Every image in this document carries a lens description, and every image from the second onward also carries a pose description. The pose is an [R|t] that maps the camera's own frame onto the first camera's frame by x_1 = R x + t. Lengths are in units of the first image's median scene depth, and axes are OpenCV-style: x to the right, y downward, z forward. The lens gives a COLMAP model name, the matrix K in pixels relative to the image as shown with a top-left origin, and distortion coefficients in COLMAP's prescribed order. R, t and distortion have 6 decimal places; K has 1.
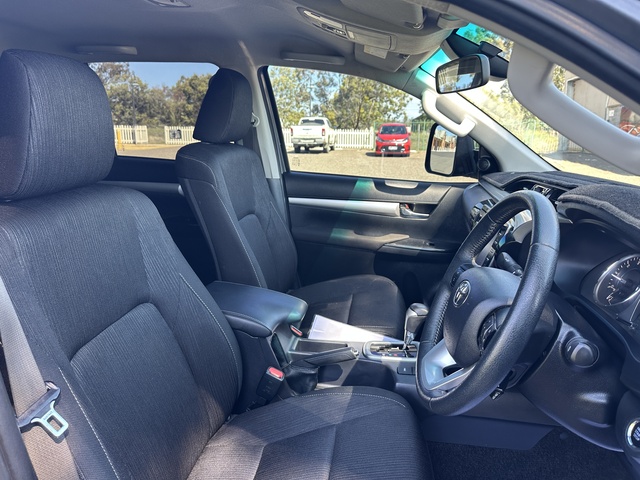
lens RADIAL K [[448.6, 0, 318.5], [0, 448.6, 248.3], [0, 0, 1]] dist [0.006995, -0.003742]
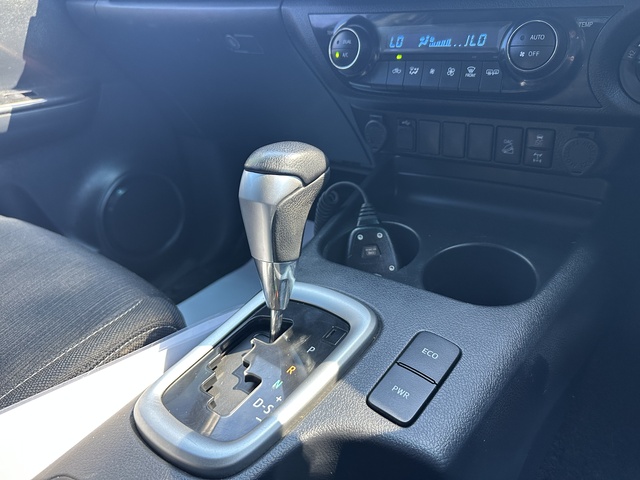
lens RADIAL K [[470.3, 0, 314.7], [0, 470.3, 237.8], [0, 0, 1]] dist [0.000690, -0.004494]
pose [[0.509698, -0.438864, 0.740004, 0.011902], [0.331909, 0.893836, 0.301484, 0.065089], [-0.793753, 0.091948, 0.601250, 0.546978]]
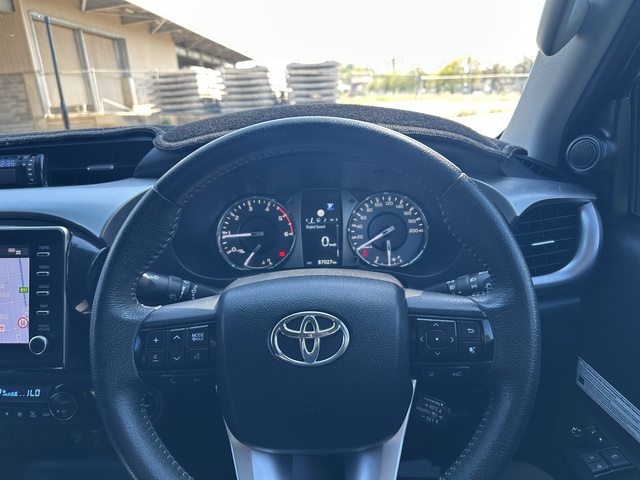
lens RADIAL K [[457.5, 0, 325.4], [0, 457.5, 243.0], [0, 0, 1]] dist [0.026484, -0.043228]
pose [[-0.115904, -0.304299, 0.945499, -0.050430], [0.290151, 0.900021, 0.325230, -0.062648], [-0.949936, 0.312033, -0.016023, 0.390576]]
